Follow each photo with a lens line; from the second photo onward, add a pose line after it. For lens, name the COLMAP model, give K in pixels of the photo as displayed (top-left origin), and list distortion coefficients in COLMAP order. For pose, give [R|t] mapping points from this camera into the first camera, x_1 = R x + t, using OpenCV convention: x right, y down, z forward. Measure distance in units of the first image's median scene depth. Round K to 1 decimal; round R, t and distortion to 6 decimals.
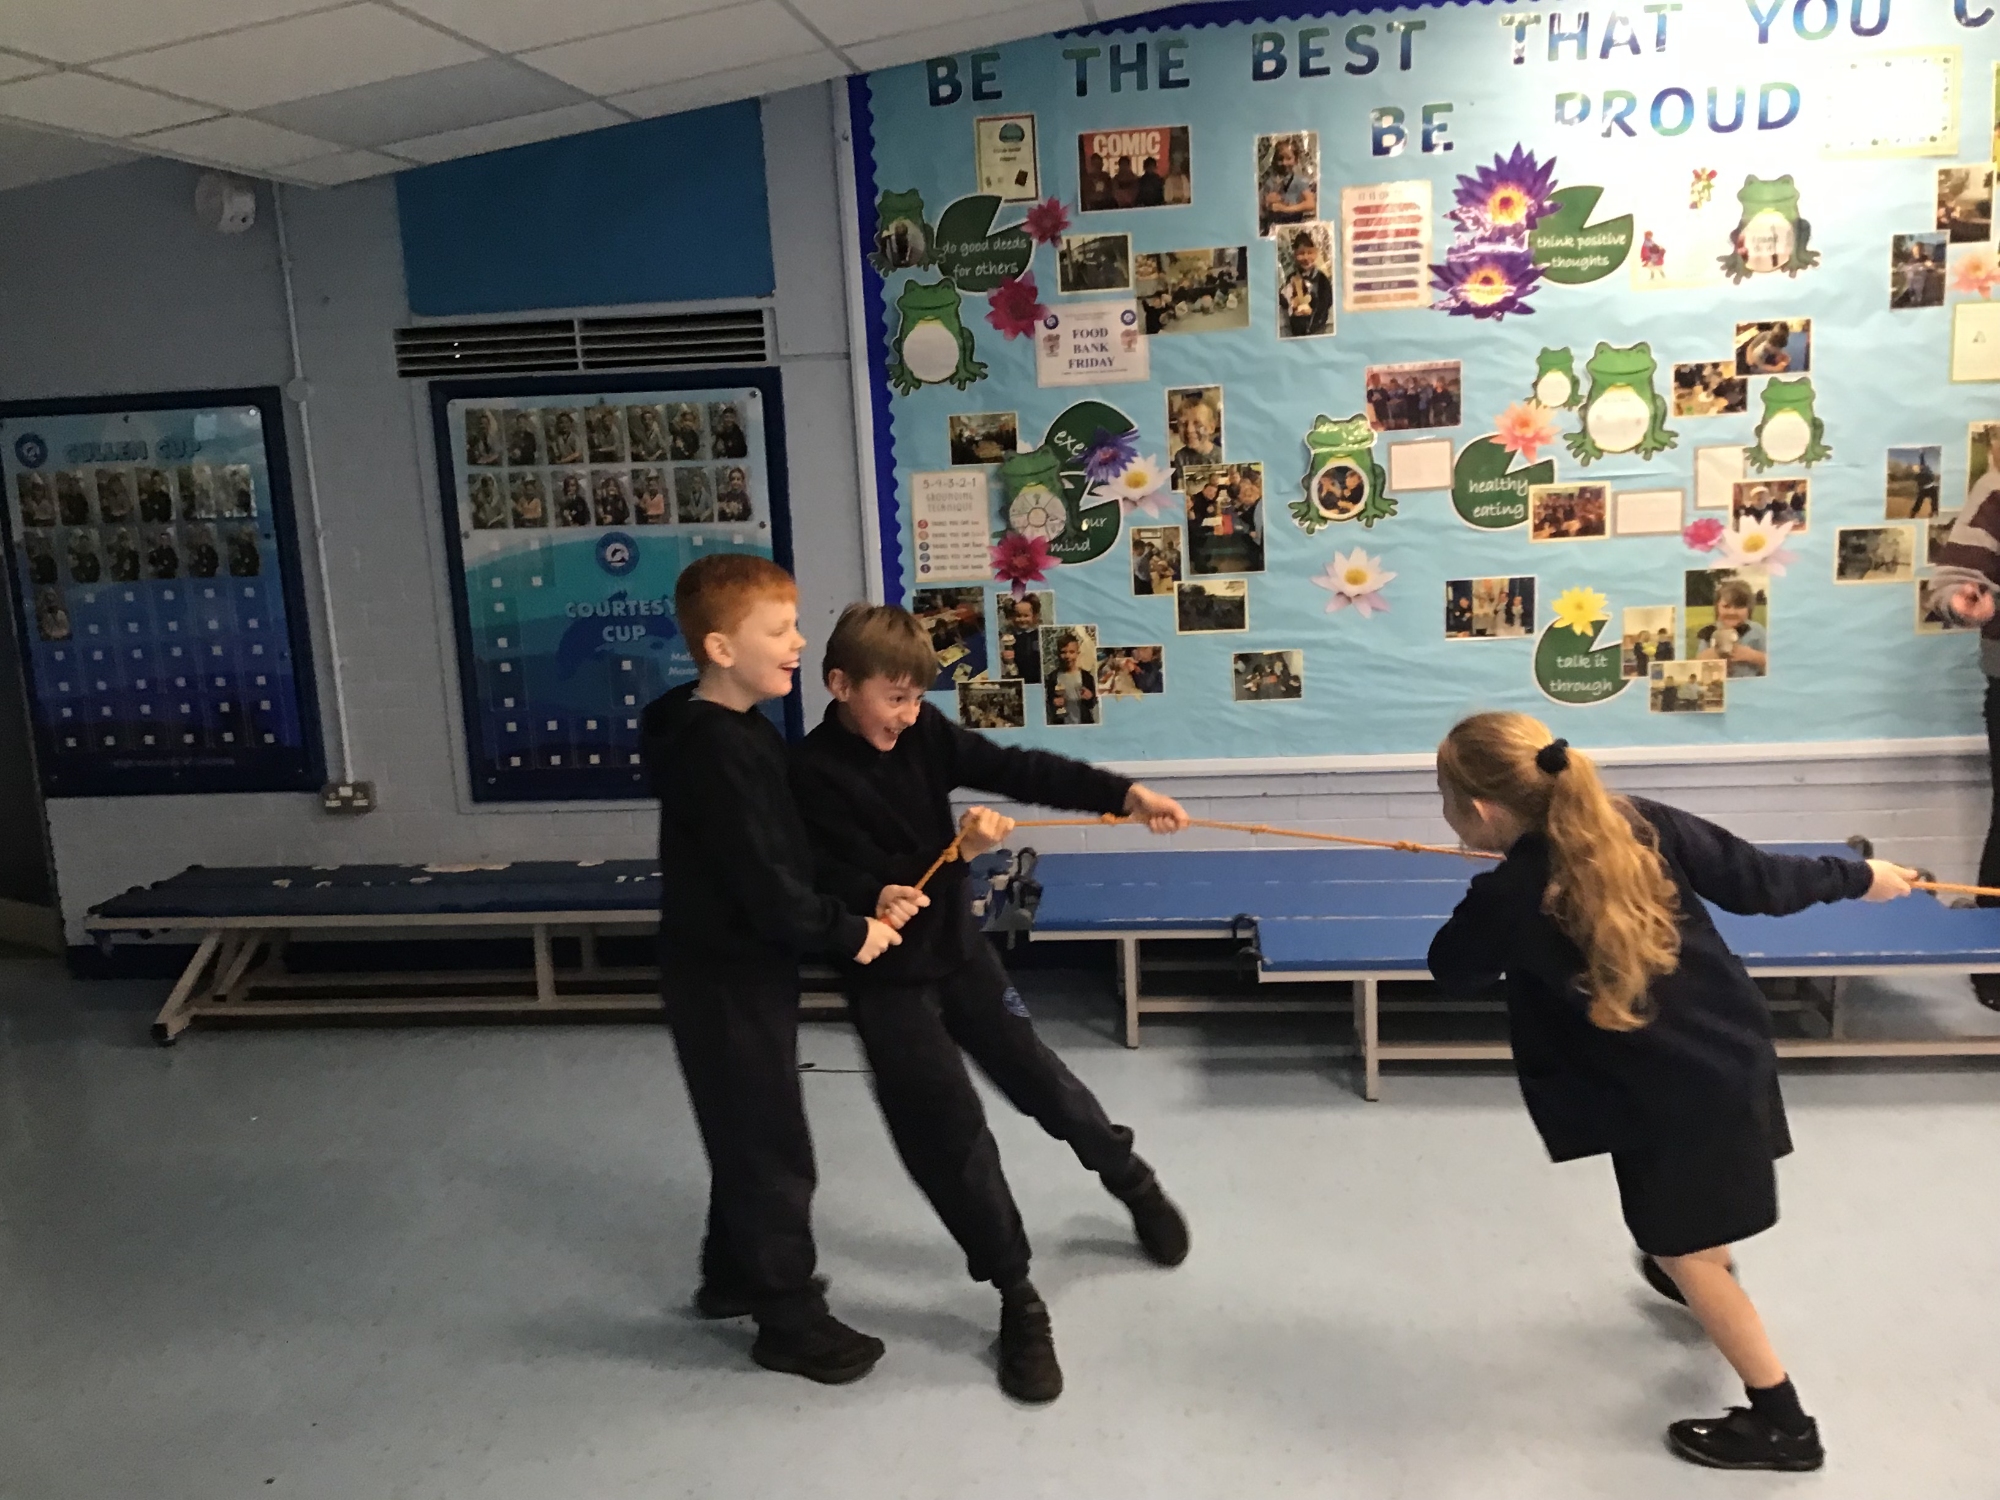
lens RADIAL K [[1792.8, 0, 1003.0], [0, 1792.8, 730.7], [0, 0, 1]] dist [0.140122, -0.307536]
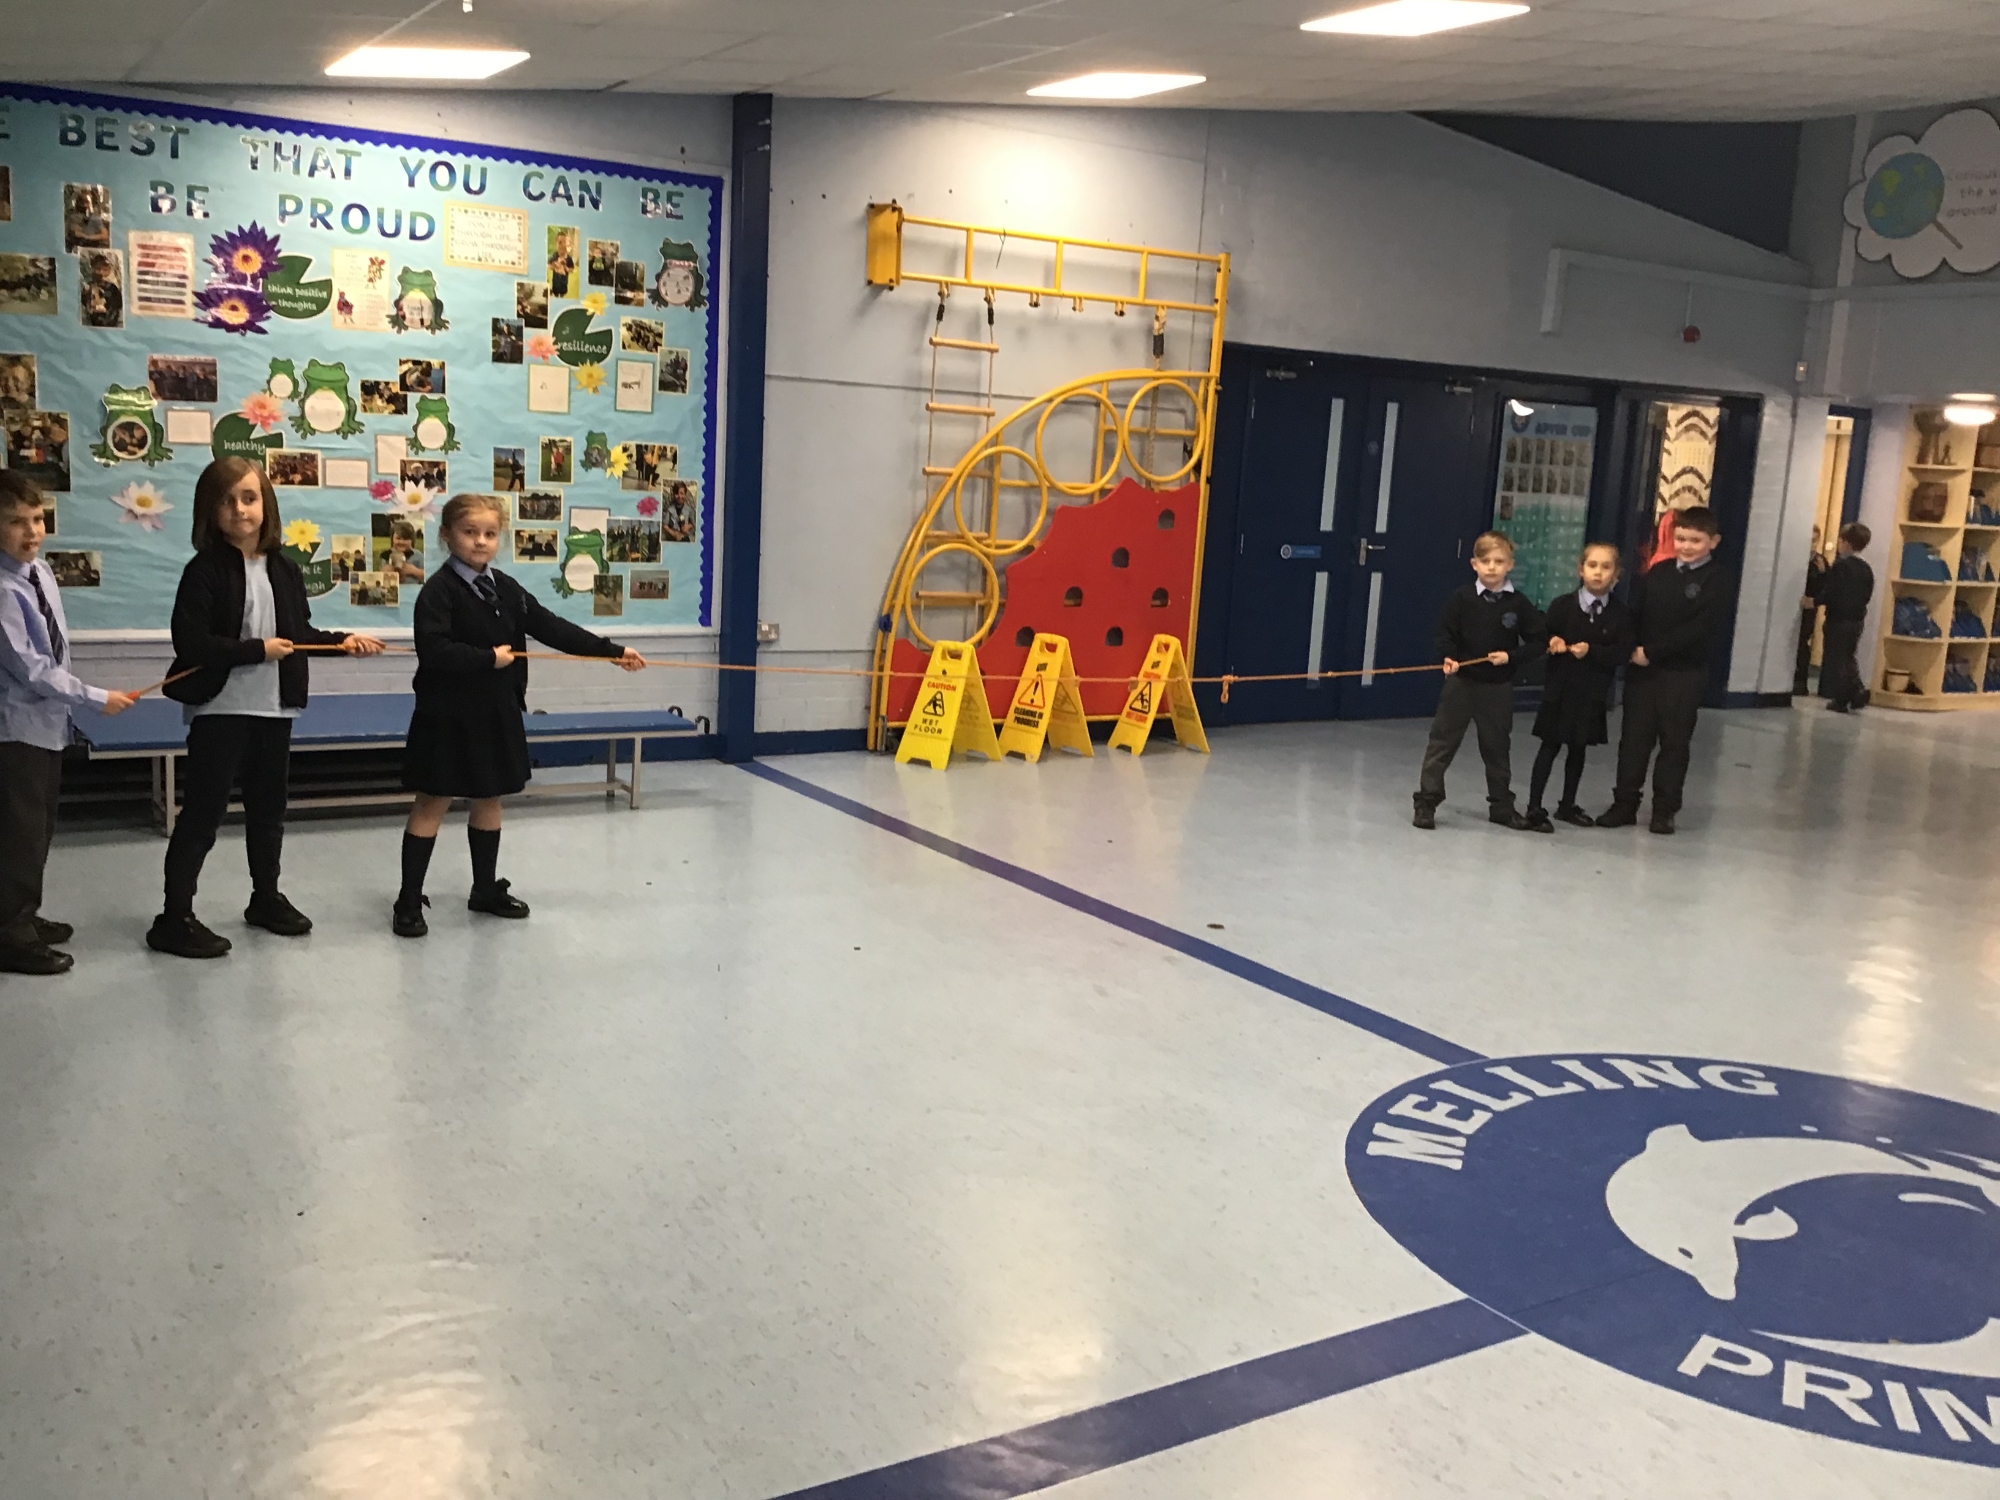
lens RADIAL K [[1793.8, 0, 1001.1], [0, 1793.8, 734.1], [0, 0, 1]] dist [0.138269, -0.283233]
pose [[0.777099, -0.003773, 0.629368, -0.184750], [0.023707, 0.999448, -0.023280, 0.149360], [-0.628932, 0.033011, 0.776759, -0.538060]]
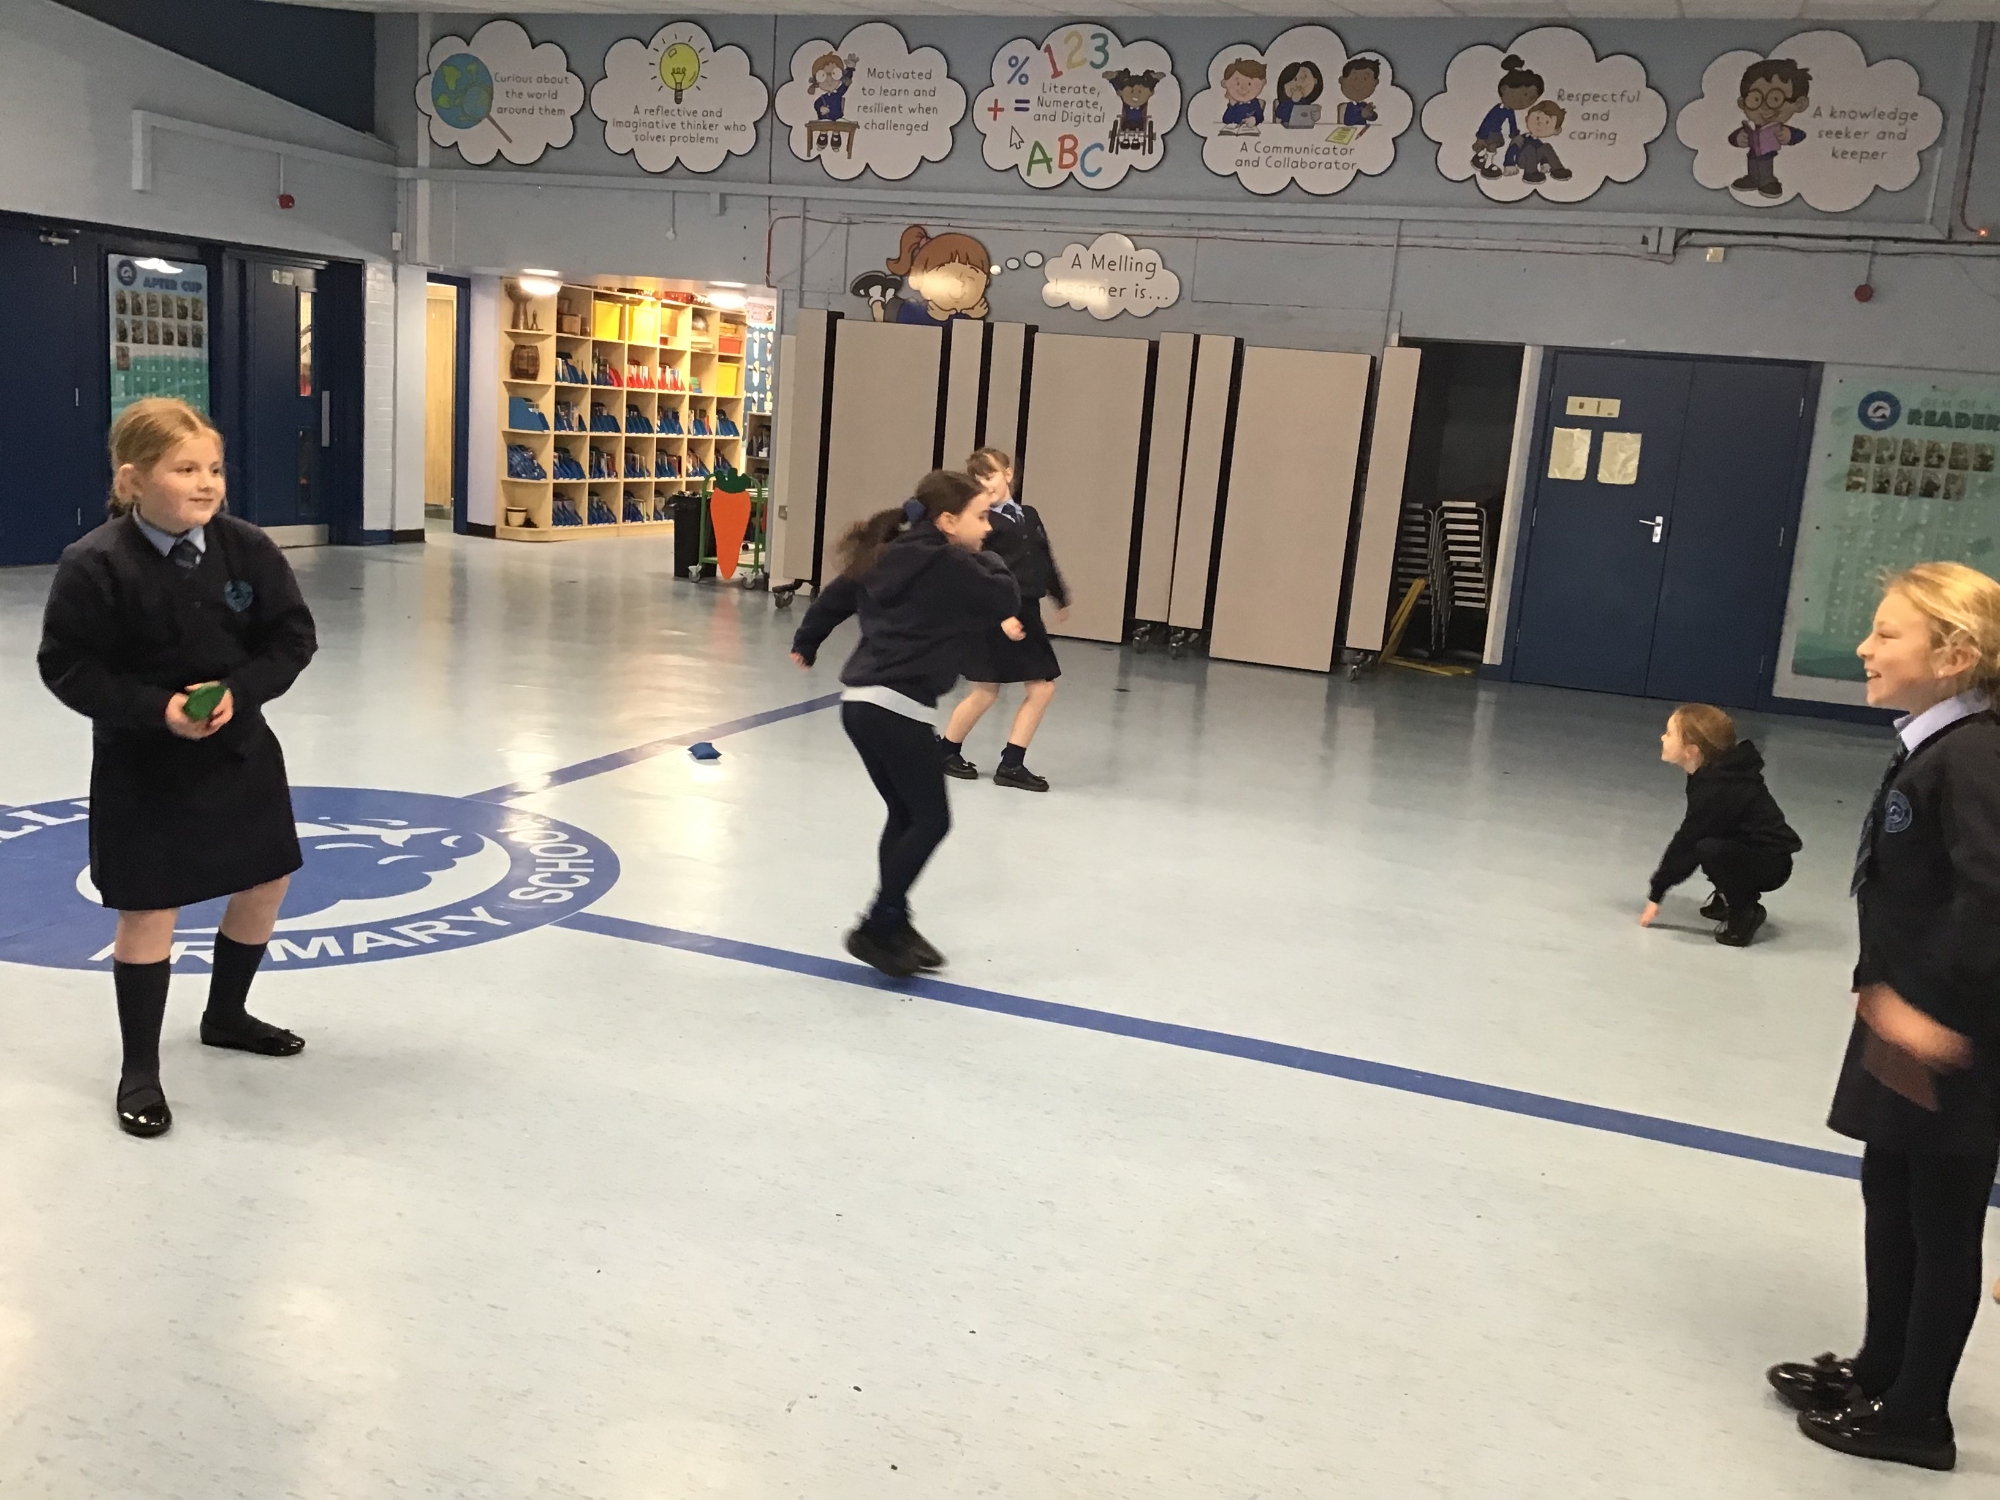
lens RADIAL K [[1800.6, 0, 1009.4], [0, 1800.6, 746.8], [0, 0, 1]] dist [0.111775, -0.250925]
pose [[0.234836, -0.115564, 0.965141, -0.345959], [0.098190, 0.990649, 0.094727, 0.221478], [-0.967063, 0.072522, 0.243987, -0.853522]]
